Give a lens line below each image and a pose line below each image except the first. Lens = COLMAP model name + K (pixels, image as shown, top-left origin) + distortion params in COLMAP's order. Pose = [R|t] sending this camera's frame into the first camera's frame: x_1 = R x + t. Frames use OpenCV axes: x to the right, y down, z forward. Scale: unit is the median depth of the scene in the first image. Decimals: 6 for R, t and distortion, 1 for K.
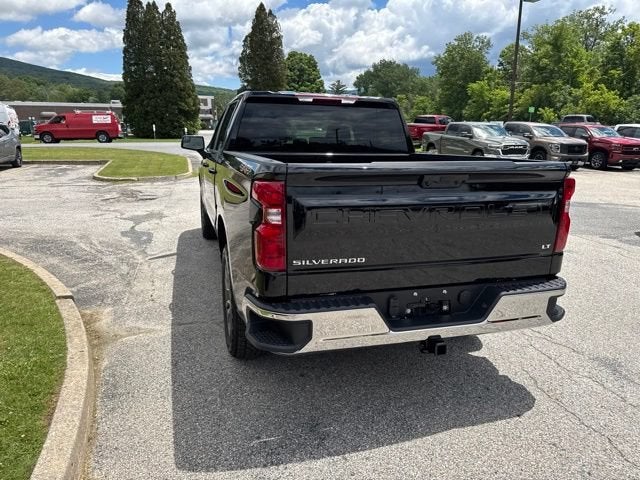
lens RADIAL K [[449.8, 0, 321.3], [0, 449.8, 241.3], [0, 0, 1]] dist [0.033754, -0.039340]
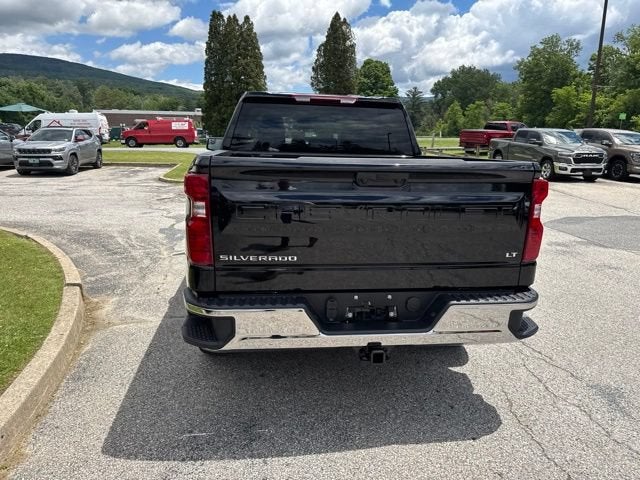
lens RADIAL K [[450.9, 0, 322.2], [0, 450.9, 239.1], [0, 0, 1]] dist [0.028202, -0.032345]
pose [[0.987228, 0.040338, -0.154125, 0.021065], [-0.043450, 0.998913, -0.016876, 0.000985], [0.153277, 0.023357, 0.987907, 0.003384]]
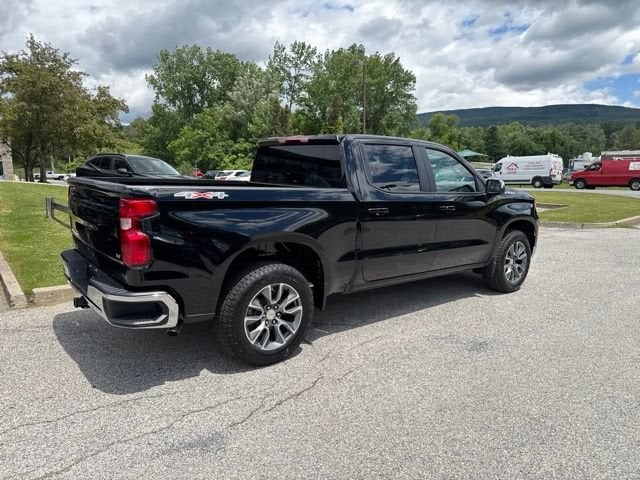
lens RADIAL K [[446.6, 0, 320.1], [0, 446.6, 243.3], [0, 0, 1]] dist [0.041601, -0.045819]
pose [[0.369309, 0.143499, -0.918161, 0.141463], [-0.232595, 0.970832, 0.058175, -0.016971], [0.899728, 0.192075, 0.391914, 0.081373]]
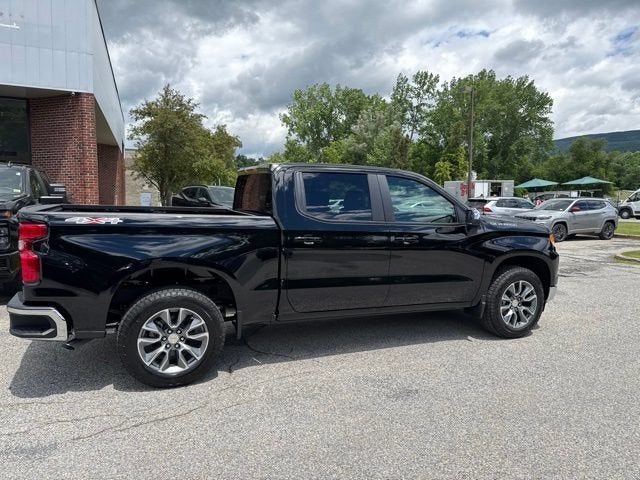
lens RADIAL K [[443.1, 0, 320.1], [0, 443.1, 254.0], [0, 0, 1]] dist [0.038803, -0.042290]
pose [[0.099807, 0.114209, -0.988430, 0.150739], [-0.250370, 0.964310, 0.086141, -0.030387], [0.962992, 0.238876, 0.124840, 0.134630]]
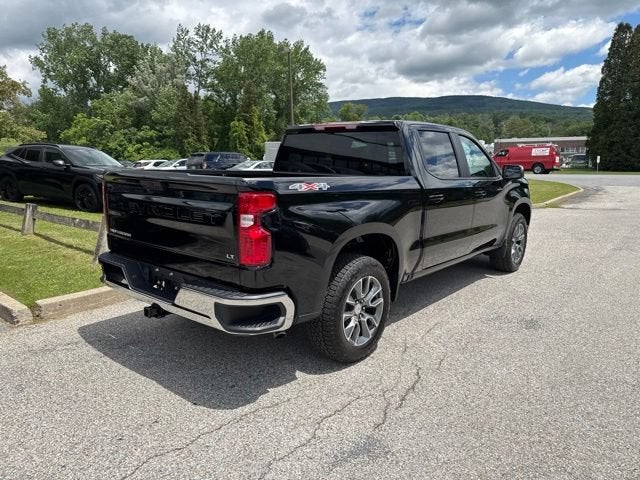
lens RADIAL K [[449.8, 0, 321.3], [0, 449.8, 241.3], [0, 0, 1]] dist [0.033754, -0.039340]
pose [[0.545875, 0.138352, -0.826365, 0.118930], [-0.196432, 0.979917, 0.034302, -0.008137], [0.814515, 0.143600, 0.562089, 0.046921]]
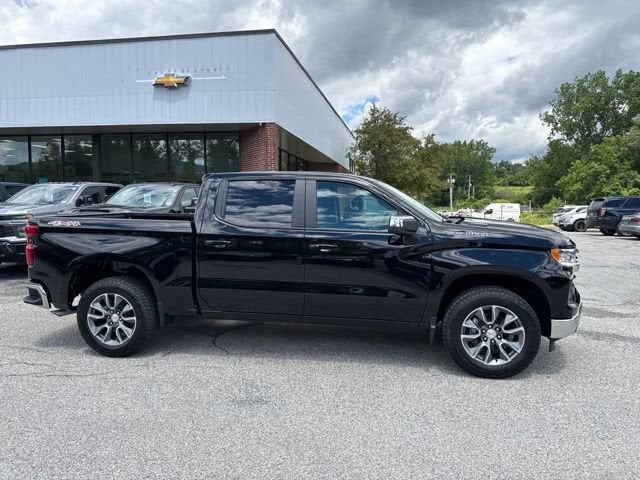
lens RADIAL K [[444.0, 0, 319.1], [0, 444.0, 242.6], [0, 0, 1]] dist [0.036618, -0.044114]
pose [[-0.446146, 0.063422, -0.892710, 0.134328], [-0.216252, 0.960288, 0.176299, -0.053394], [0.868441, 0.271706, -0.414713, 0.228635]]
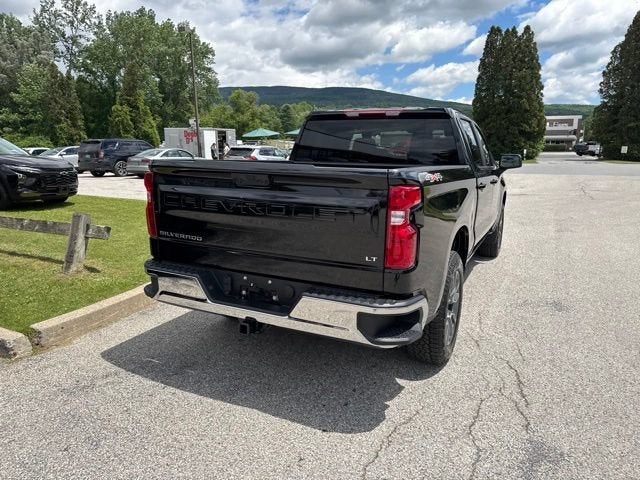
lens RADIAL K [[450.9, 0, 322.2], [0, 450.9, 239.1], [0, 0, 1]] dist [0.028202, -0.032345]
pose [[0.730833, 0.126530, -0.670725, 0.083348], [-0.162226, 0.986709, 0.009375, -0.001686], [0.662997, 0.101958, 0.741646, 0.020247]]
